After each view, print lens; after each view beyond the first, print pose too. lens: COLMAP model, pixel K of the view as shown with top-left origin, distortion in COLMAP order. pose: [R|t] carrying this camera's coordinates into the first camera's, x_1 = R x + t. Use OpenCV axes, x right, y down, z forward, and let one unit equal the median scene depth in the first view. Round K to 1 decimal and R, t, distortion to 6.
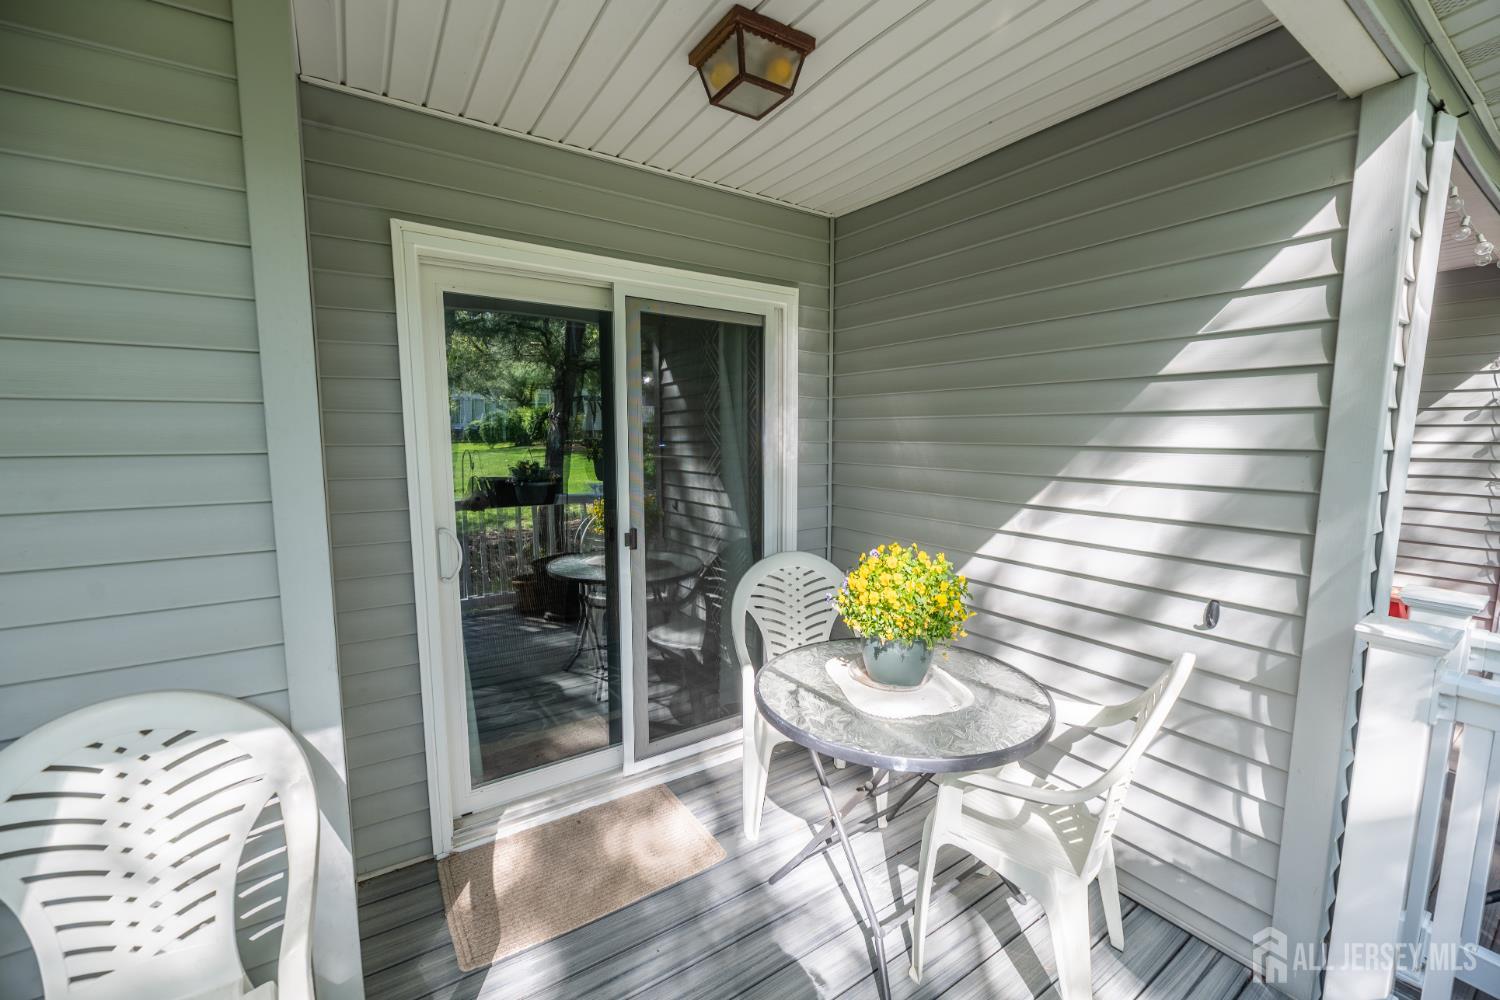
lens RADIAL K [[598.9, 0, 754.2], [0, 598.9, 506.8], [0, 0, 1]] dist [-0.000577, -0.000205]
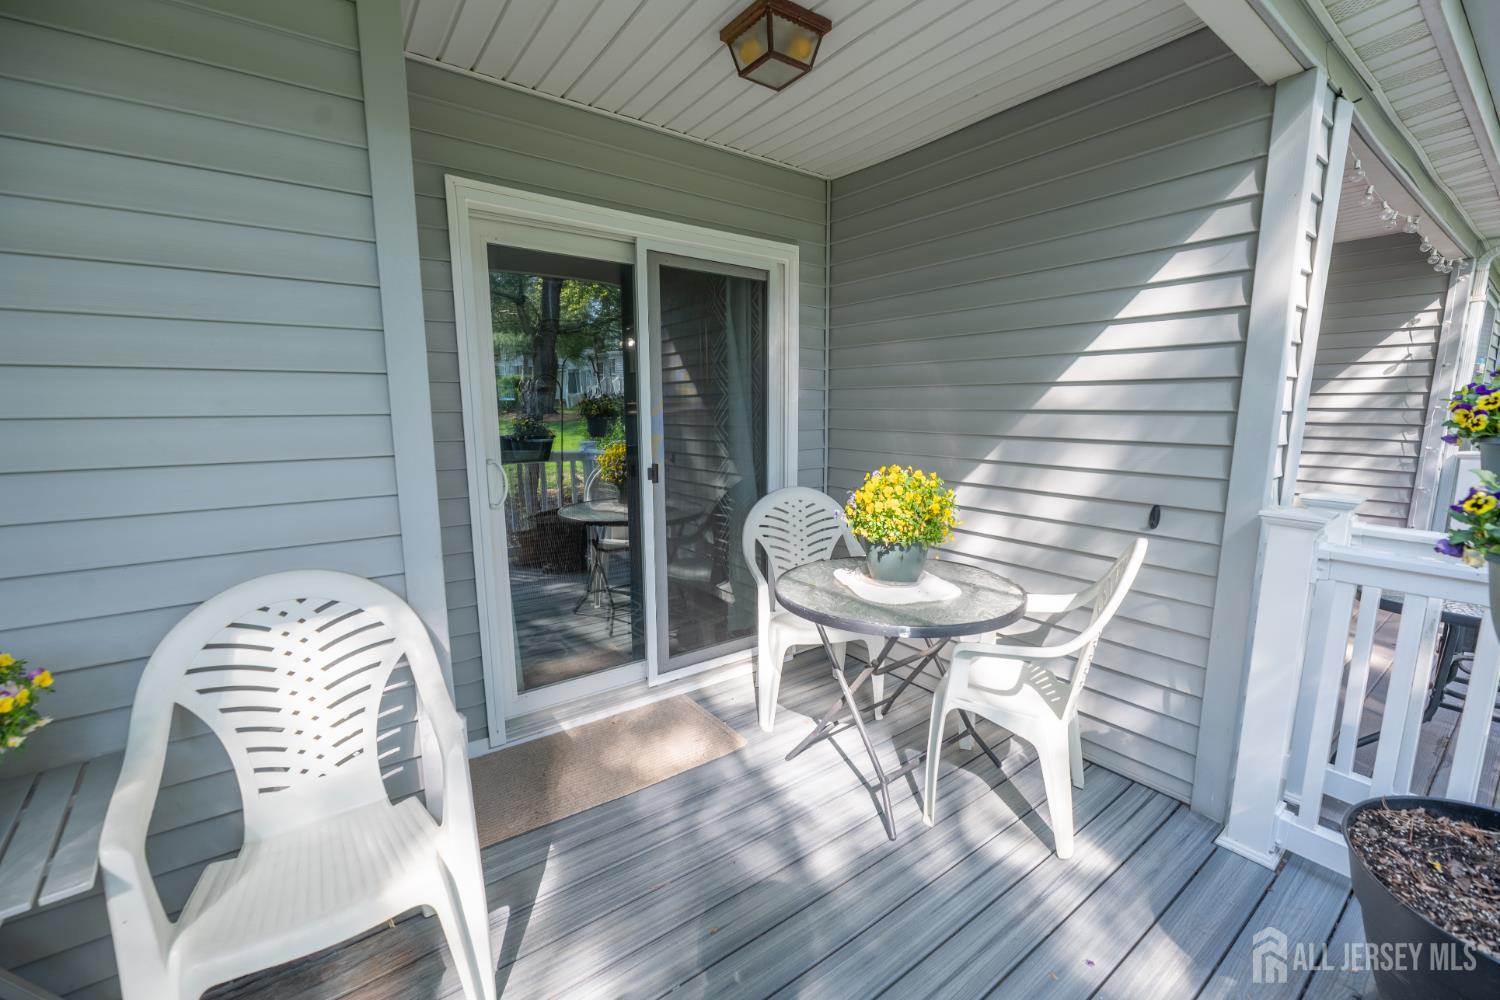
lens RADIAL K [[606.5, 0, 754.1], [0, 606.5, 505.1], [0, 0, 1]] dist [-0.001027, -0.000268]
pose [[0.998833, -0.011040, 0.047014, -0.100601], [0.009068, 0.999079, 0.041948, 0.093112], [-0.047433, -0.041472, 0.998013, -0.181932]]
